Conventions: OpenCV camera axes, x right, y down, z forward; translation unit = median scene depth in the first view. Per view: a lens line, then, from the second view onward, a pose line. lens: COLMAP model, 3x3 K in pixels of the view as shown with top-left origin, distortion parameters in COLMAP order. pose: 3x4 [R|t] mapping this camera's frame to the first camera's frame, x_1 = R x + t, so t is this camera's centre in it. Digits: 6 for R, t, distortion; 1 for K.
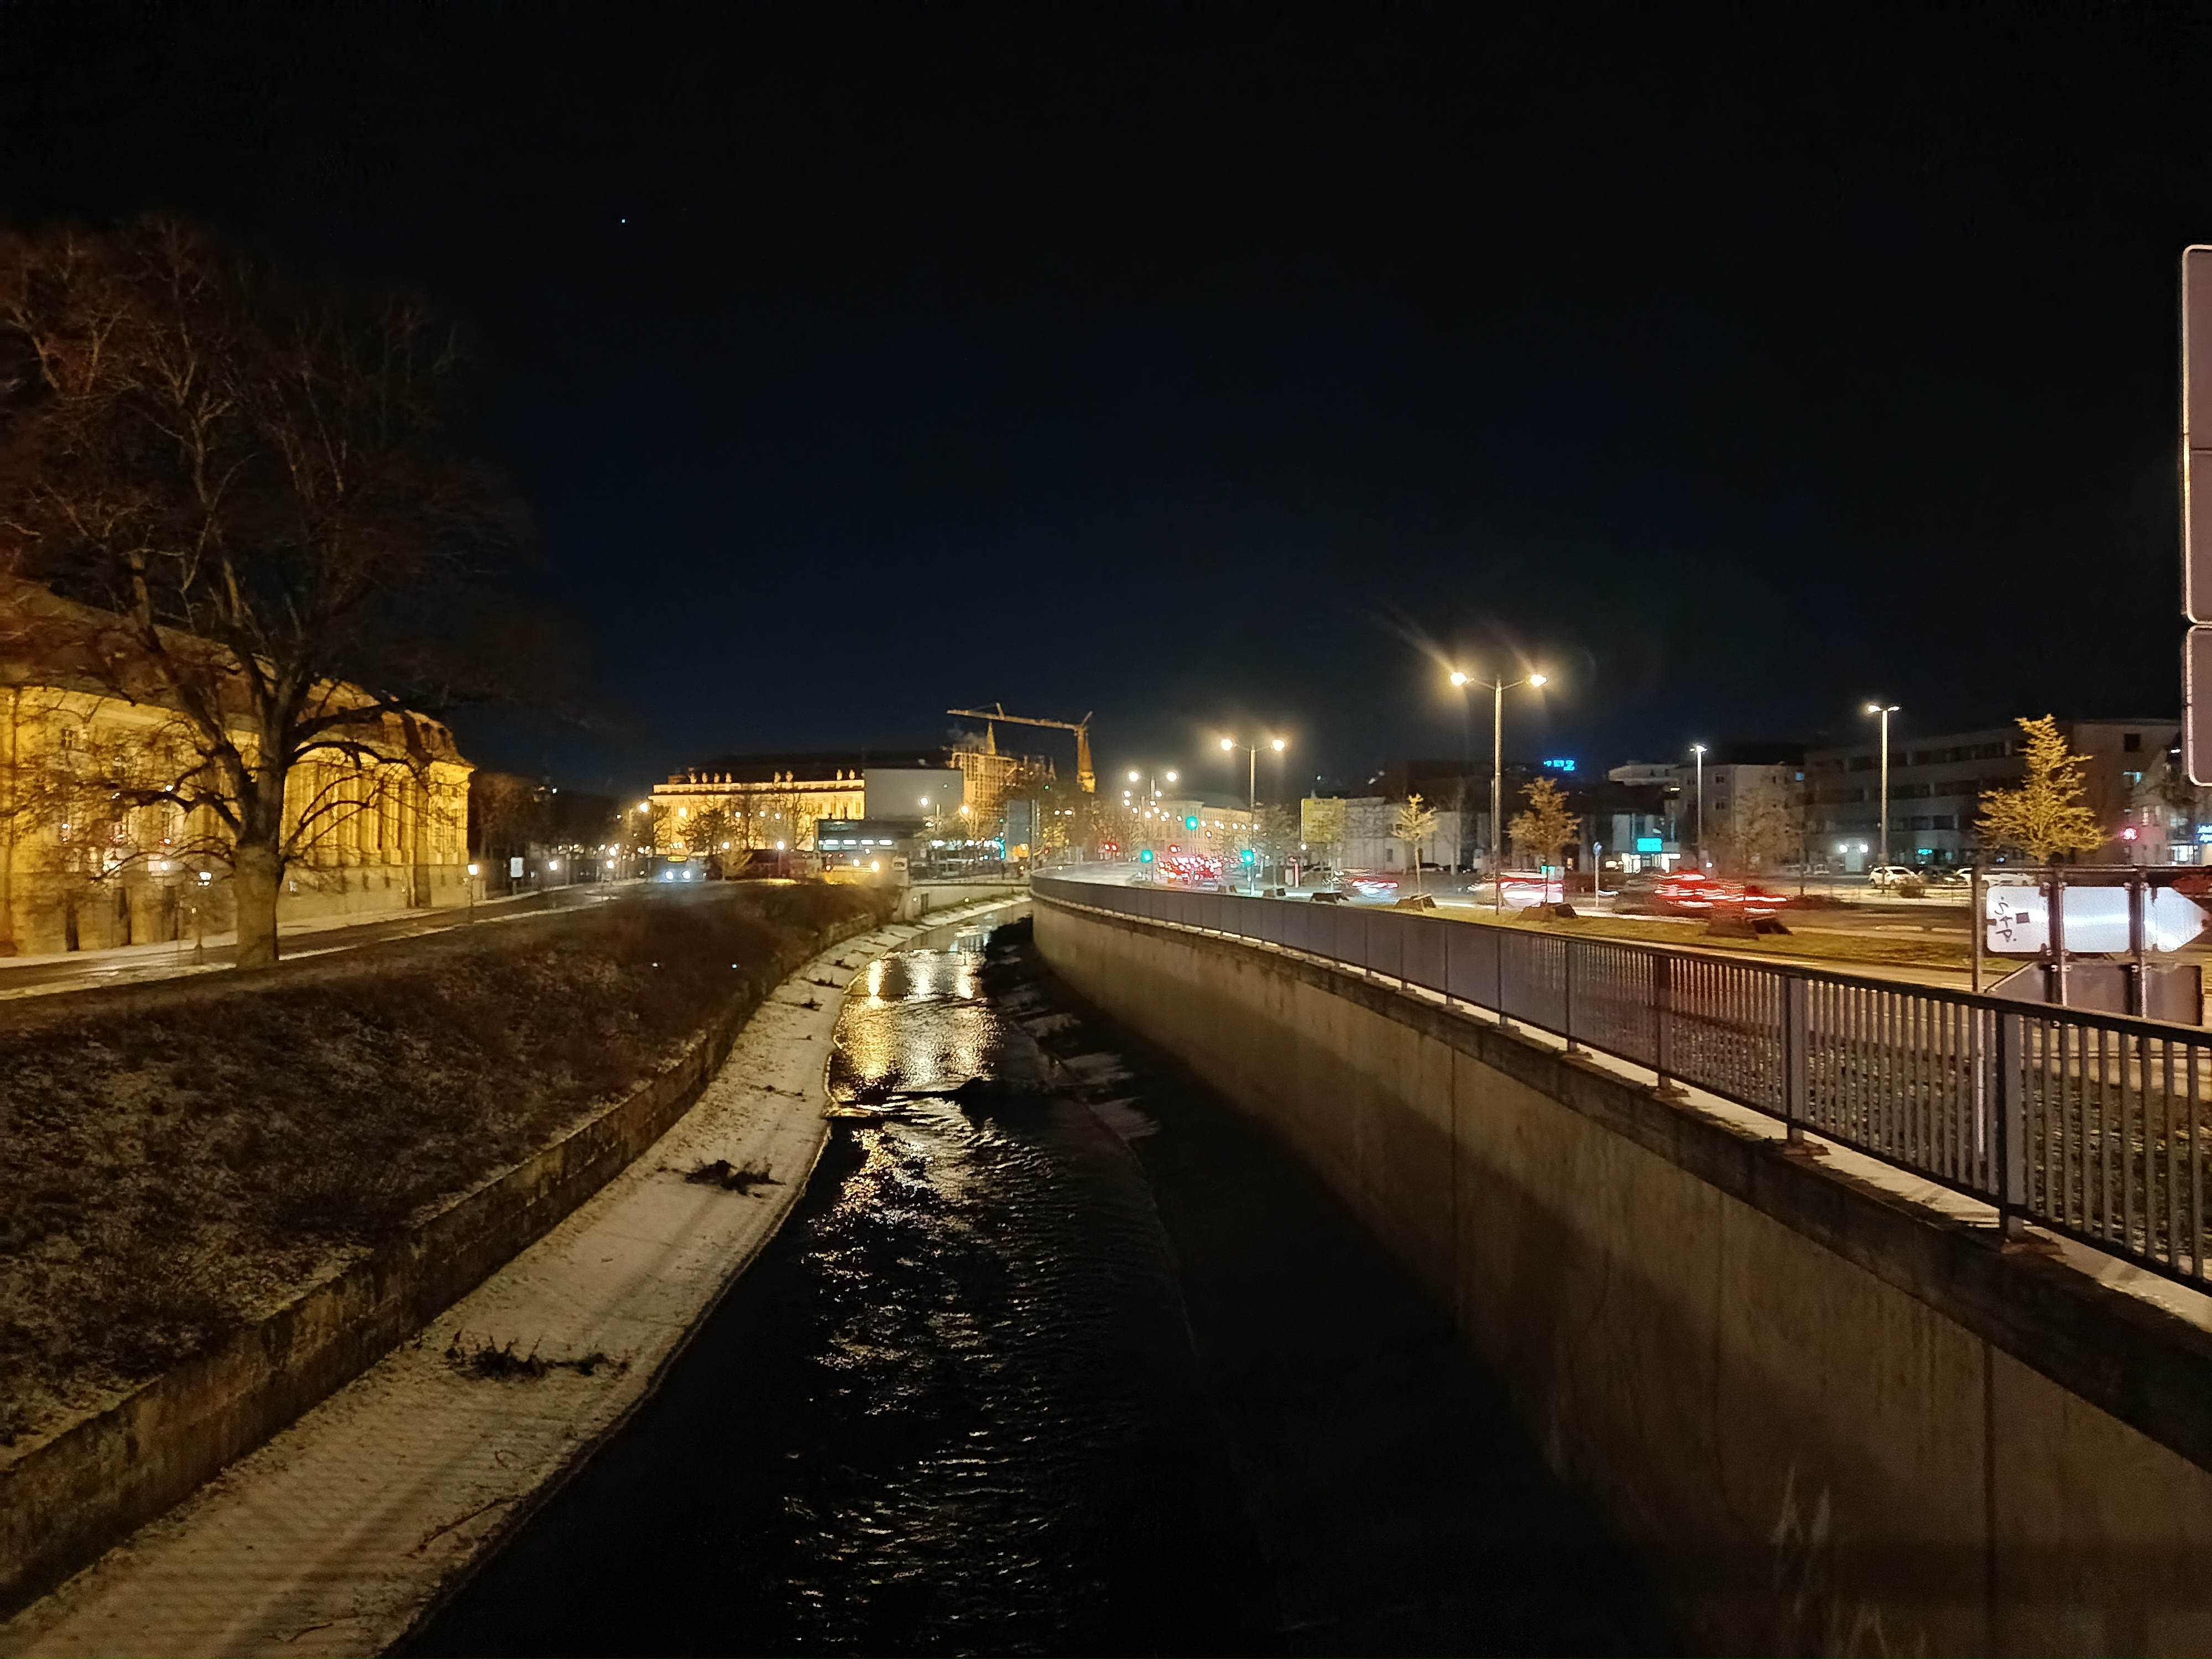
lens RADIAL K [[1561.9, 0, 1106.0], [0, 1561.9, 829.5], [0, 0, 1]] dist [0.003378, 0.001410]
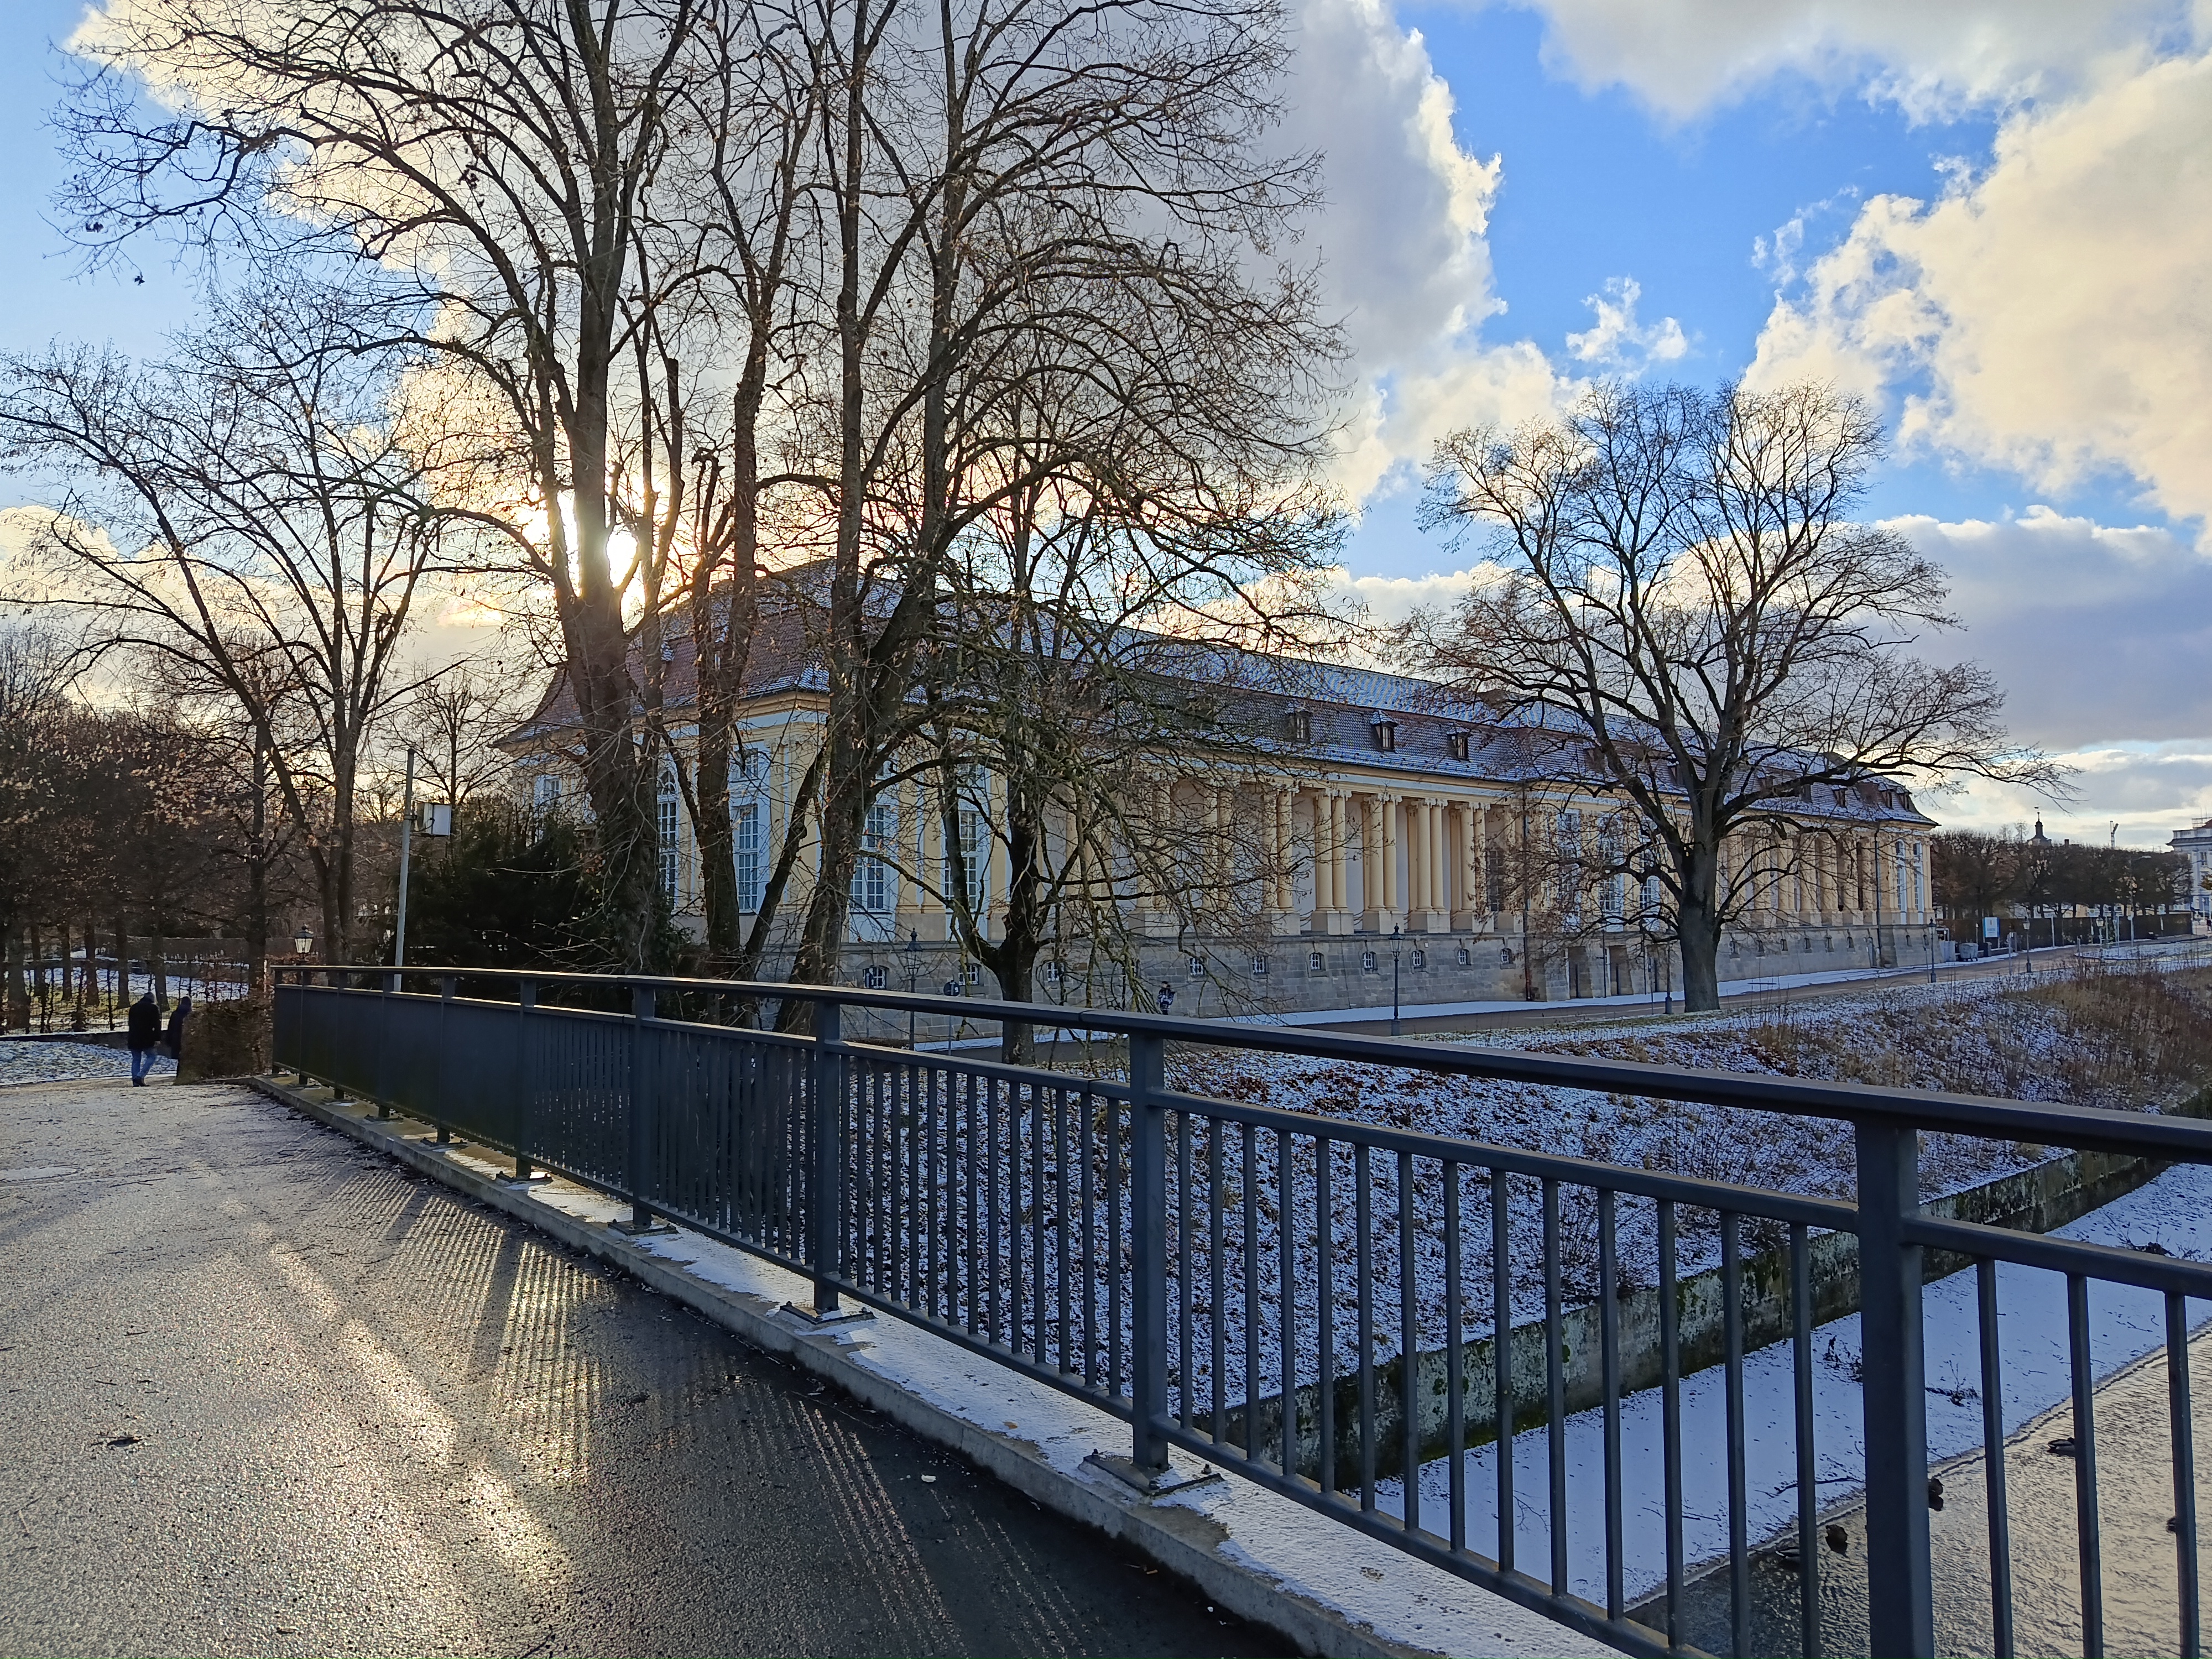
lens RADIAL K [[1561.9, 0, 1106.0], [0, 1561.9, 829.5], [0, 0, 1]] dist [0.003378, 0.001410]
pose [[0.636705, -0.051697, -0.769373, 0.075781], [0.021955, 0.998561, -0.048928, -0.002665], [0.770795, 0.014261, 0.636924, -0.072914]]
